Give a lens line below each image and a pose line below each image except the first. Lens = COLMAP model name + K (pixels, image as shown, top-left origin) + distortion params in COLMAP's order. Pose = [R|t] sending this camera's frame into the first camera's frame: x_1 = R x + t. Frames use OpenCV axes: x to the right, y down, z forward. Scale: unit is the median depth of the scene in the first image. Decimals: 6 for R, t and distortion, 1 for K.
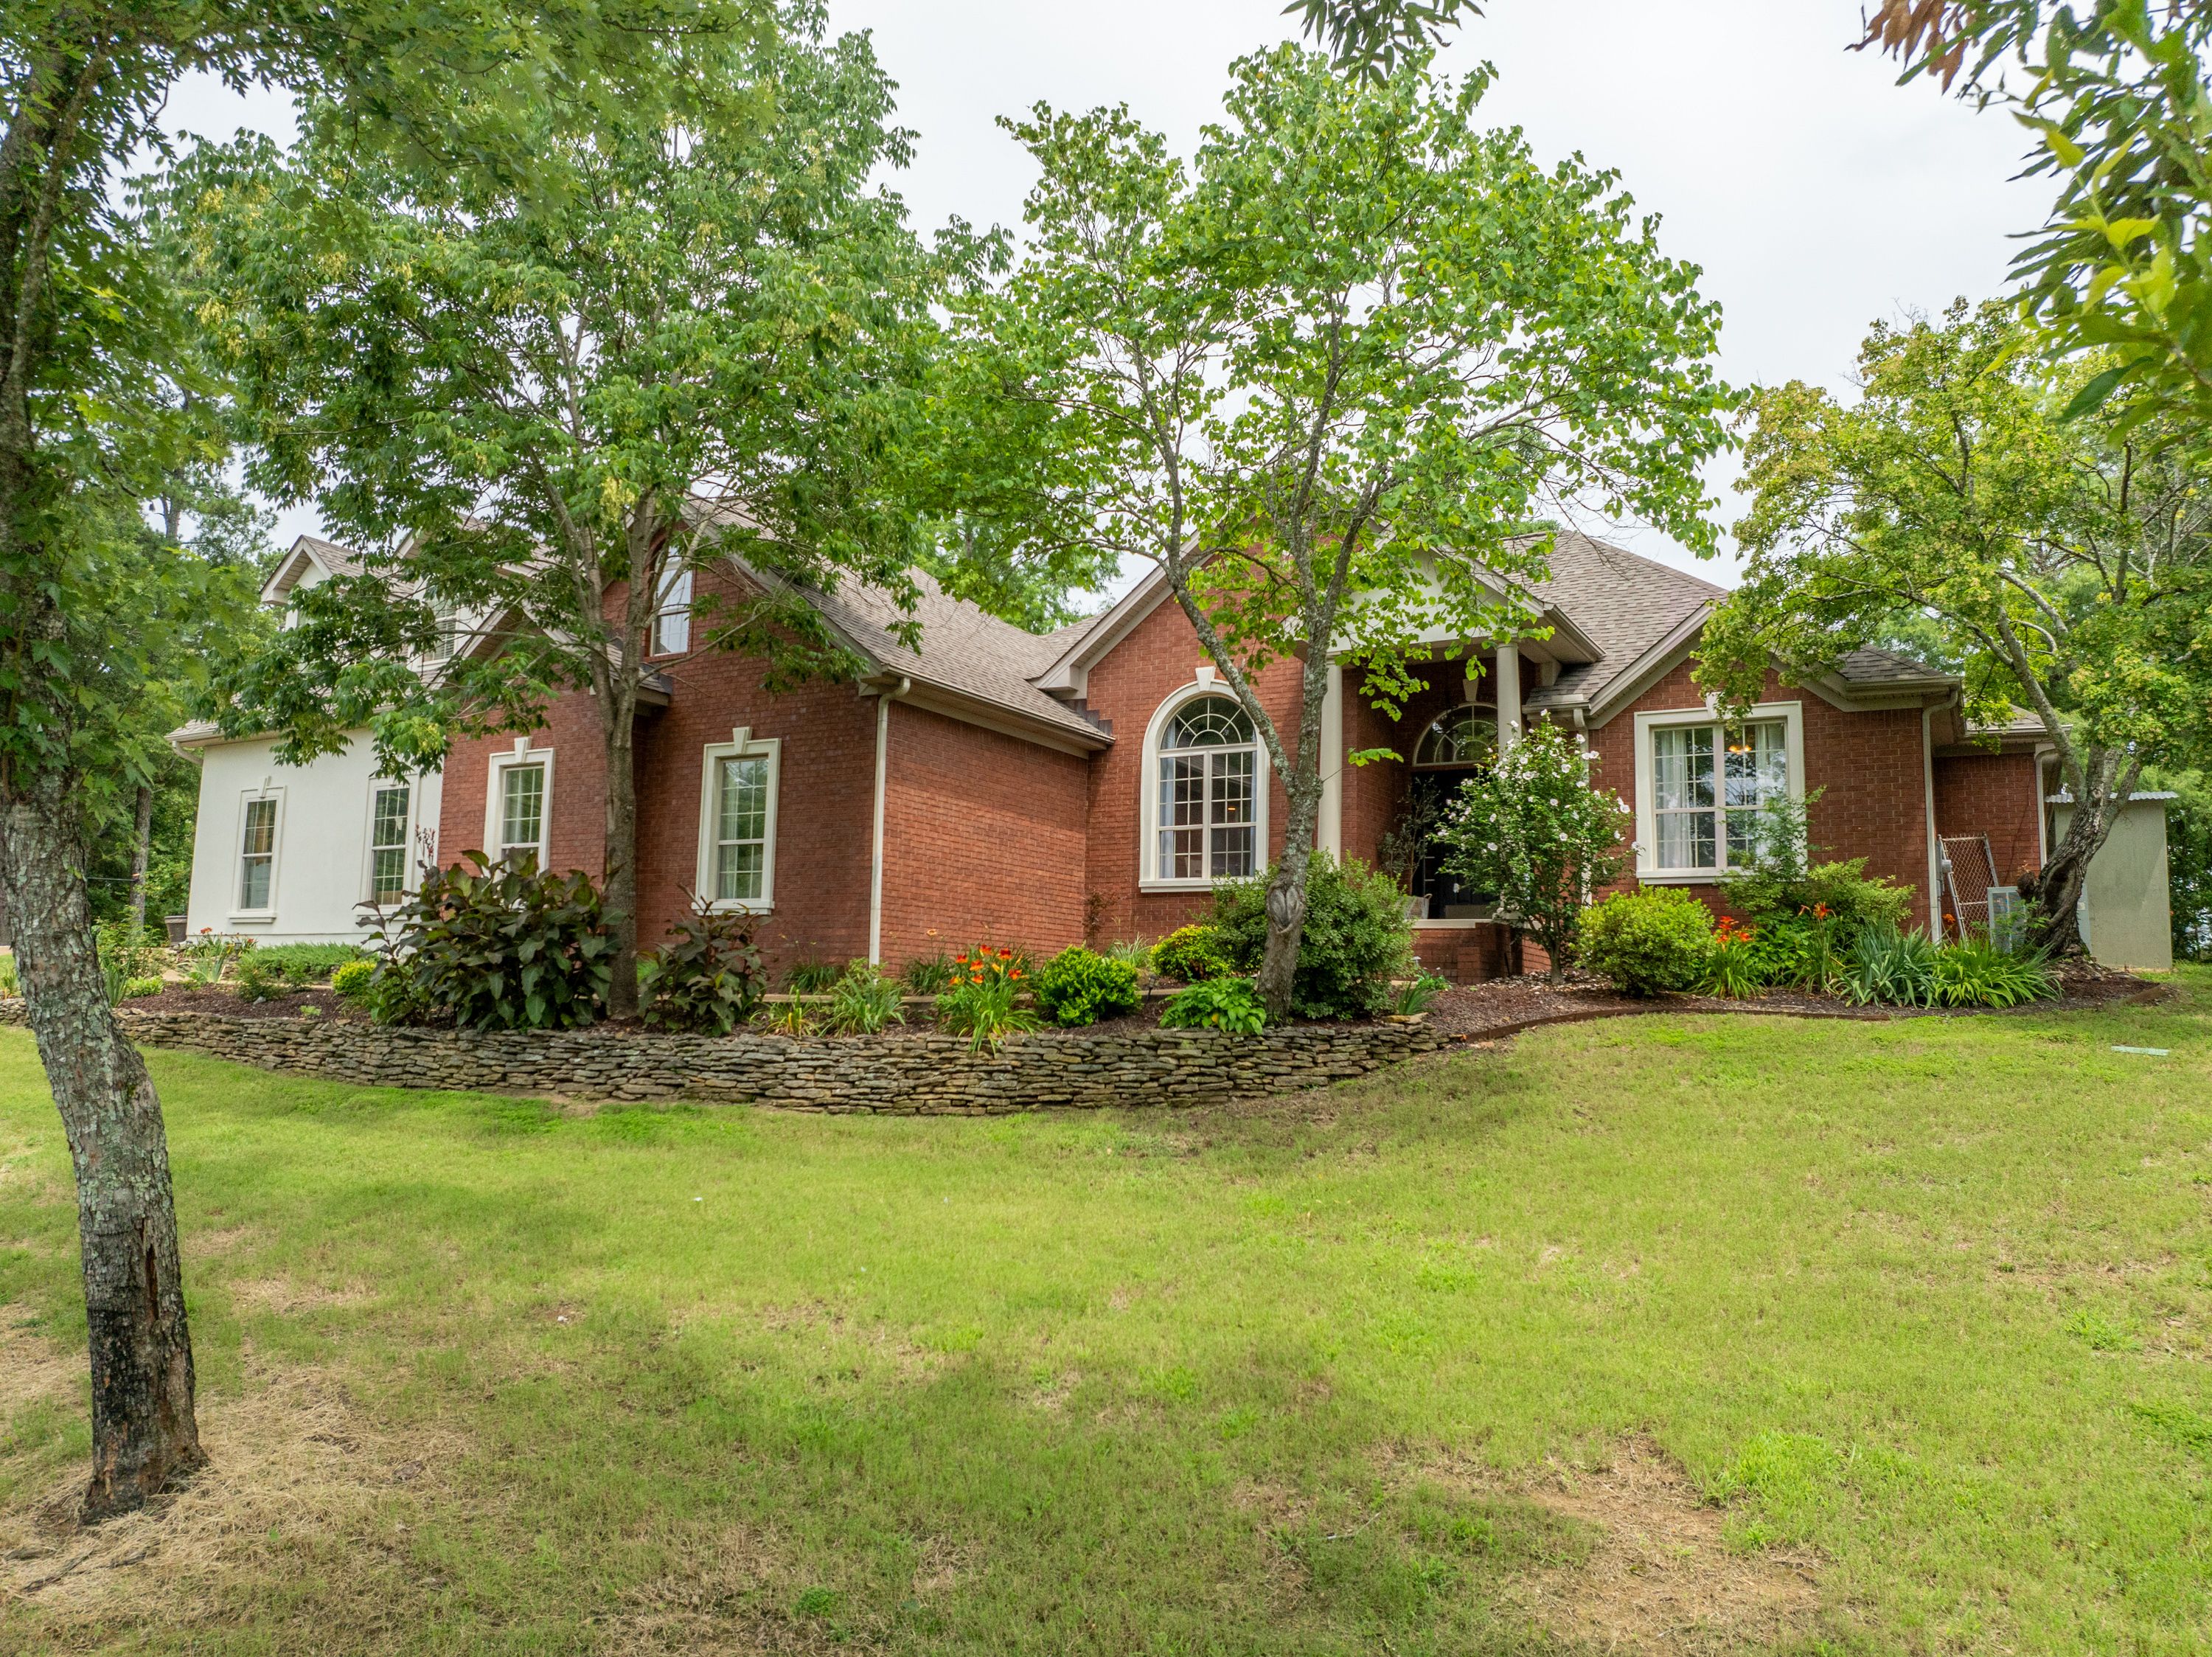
lens RADIAL K [[1597.9, 0, 1106.0], [0, 1597.9, 828.5], [0, 0, 1]] dist [-0.014149, -0.065405]
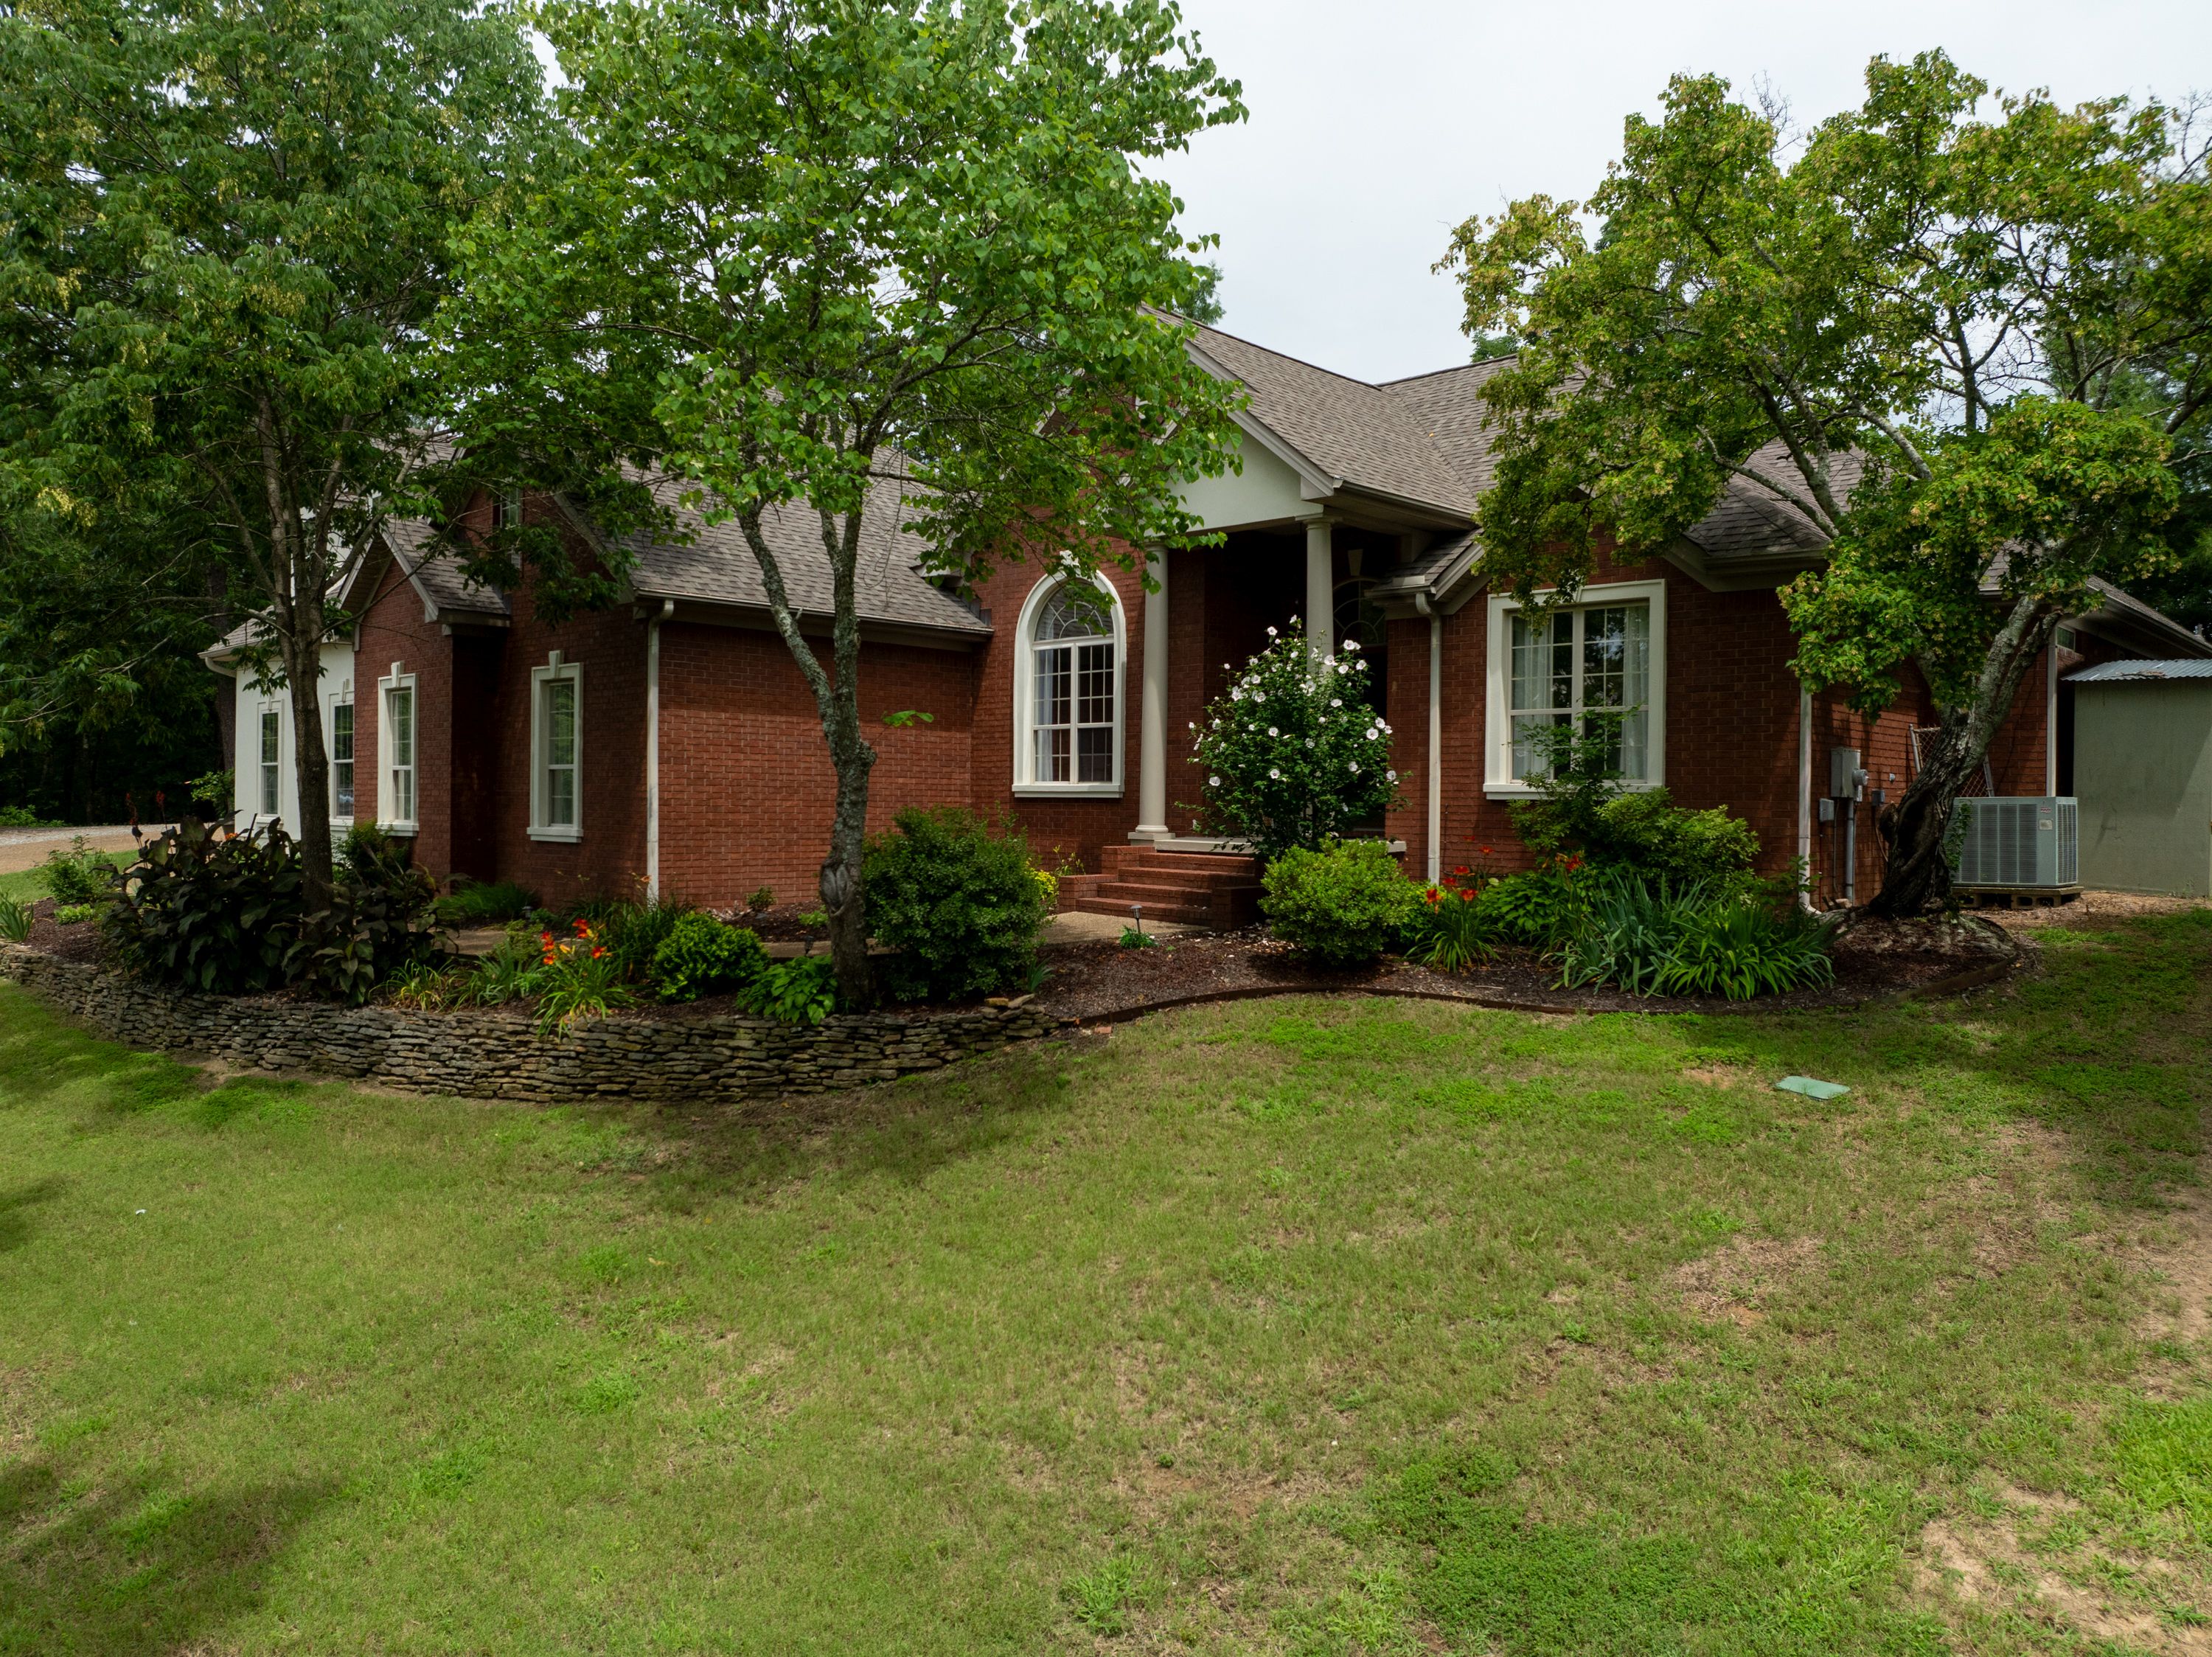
lens RADIAL K [[1597.9, 0, 1106.0], [0, 1597.9, 828.5], [0, 0, 1]] dist [-0.014149, -0.065405]
pose [[0.970620, -0.009037, -0.240448, 0.458853], [0.040294, 0.991288, 0.125401, -0.087461], [0.237220, -0.131405, 0.962528, 0.163553]]
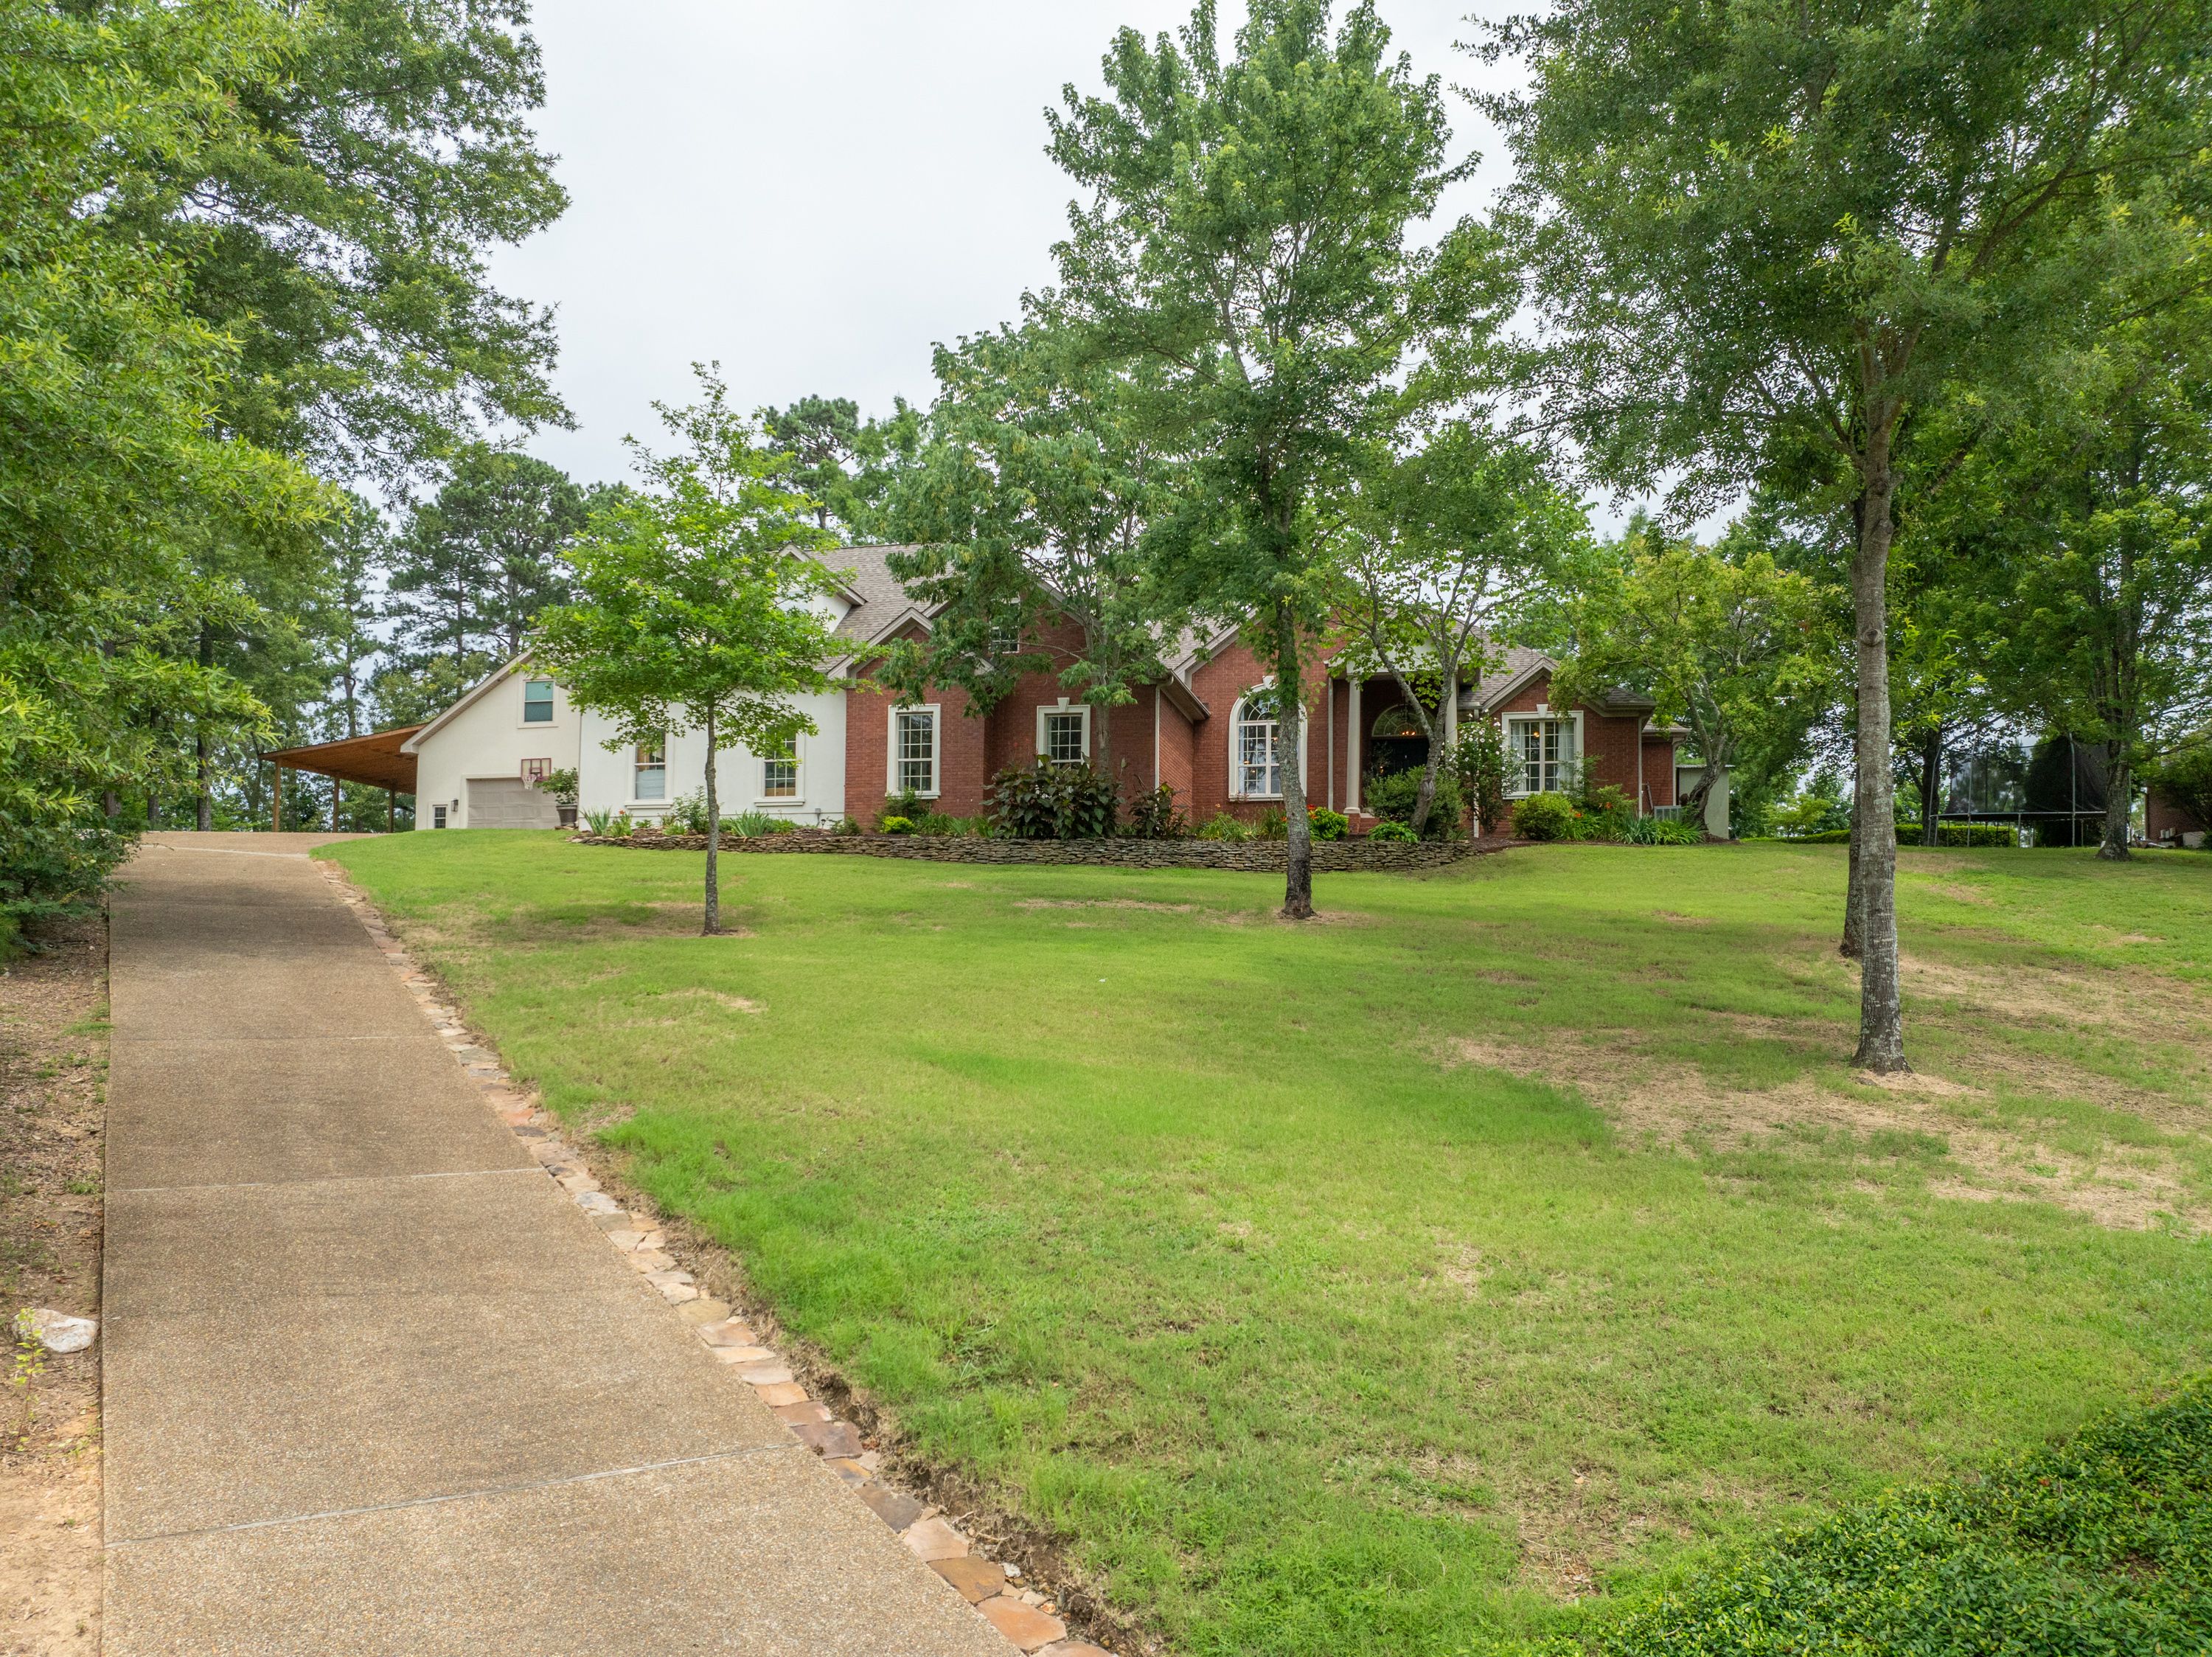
lens RADIAL K [[1597.9, 0, 1106.0], [0, 1597.9, 828.5], [0, 0, 1]] dist [-0.014149, -0.065405]
pose [[0.957430, 0.025763, 0.287514, -0.968174], [-0.028053, 0.999599, 0.003847, 0.106366], [-0.287300, -0.011749, 0.957769, -1.058323]]
